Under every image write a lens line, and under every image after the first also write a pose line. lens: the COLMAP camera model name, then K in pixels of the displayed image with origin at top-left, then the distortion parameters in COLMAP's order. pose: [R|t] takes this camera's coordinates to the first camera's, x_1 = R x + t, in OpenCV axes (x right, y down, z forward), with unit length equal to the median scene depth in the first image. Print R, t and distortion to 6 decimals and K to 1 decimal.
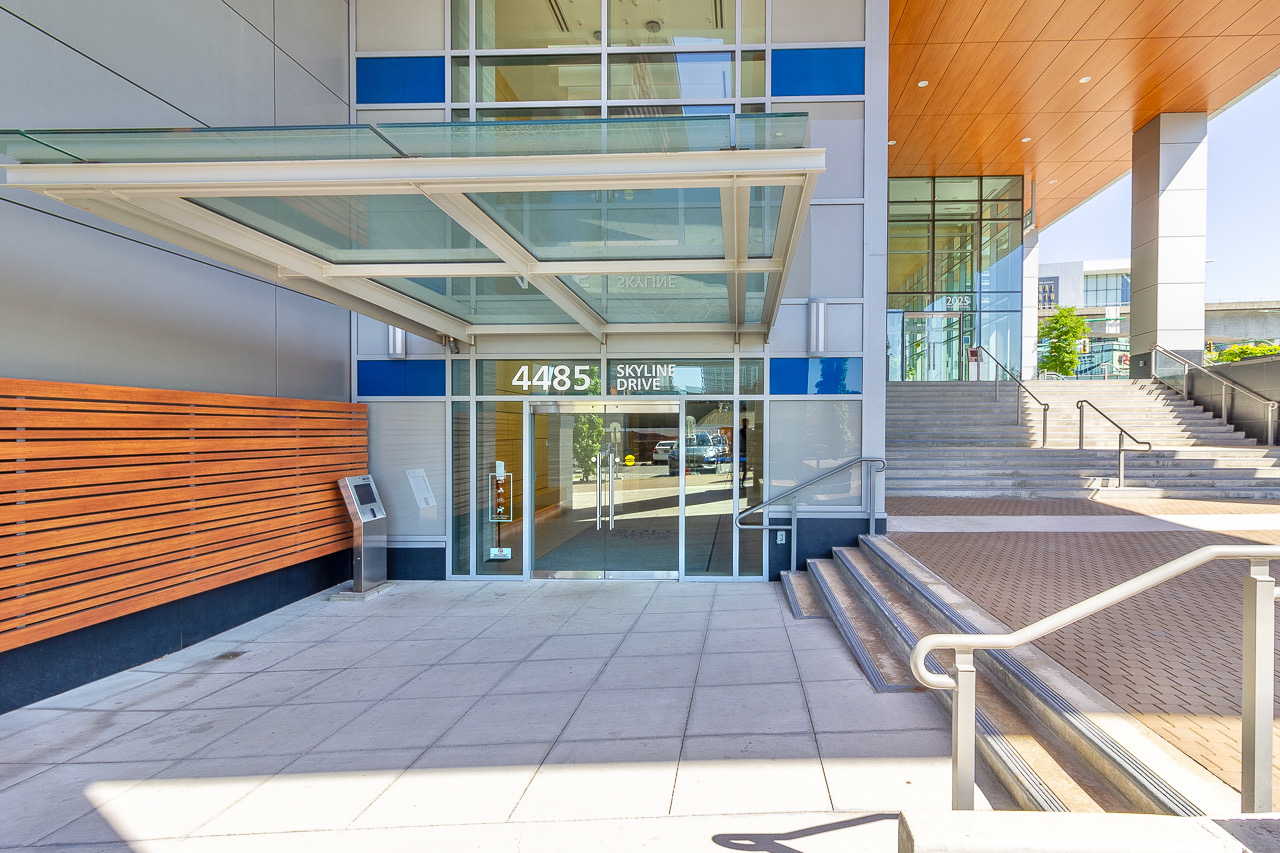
lens RADIAL K [[621.1, 0, 650.9], [0, 621.1, 437.7], [0, 0, 1]] dist [0.008787, -0.000253]
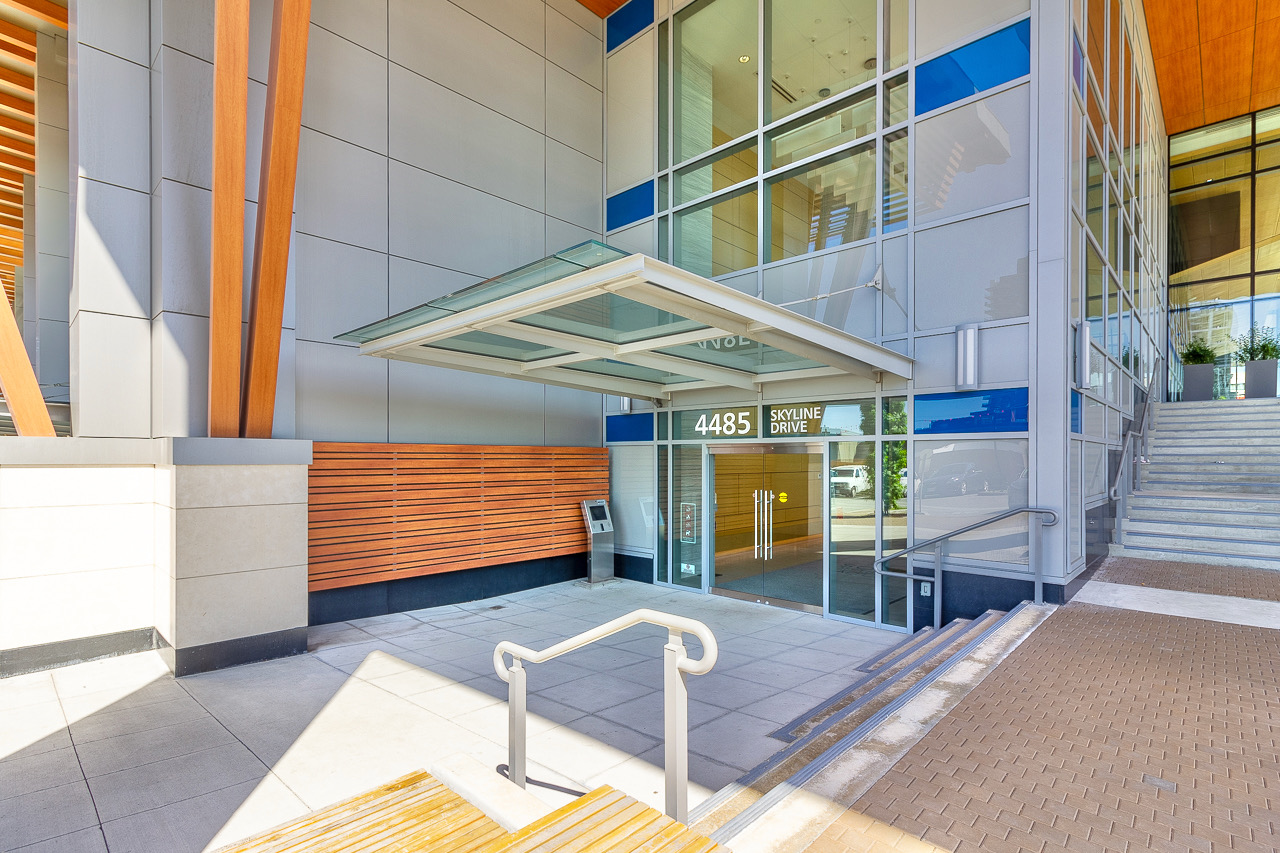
lens RADIAL K [[594.3, 0, 645.9], [0, 594.3, 455.3], [0, 0, 1]] dist [0.004743, 0.000275]
pose [[0.755823, 0.000067, -0.654776, 0.471193], [-0.007685, 0.999932, -0.008768, -0.026625], [0.654731, 0.011659, 0.755772, 0.061156]]
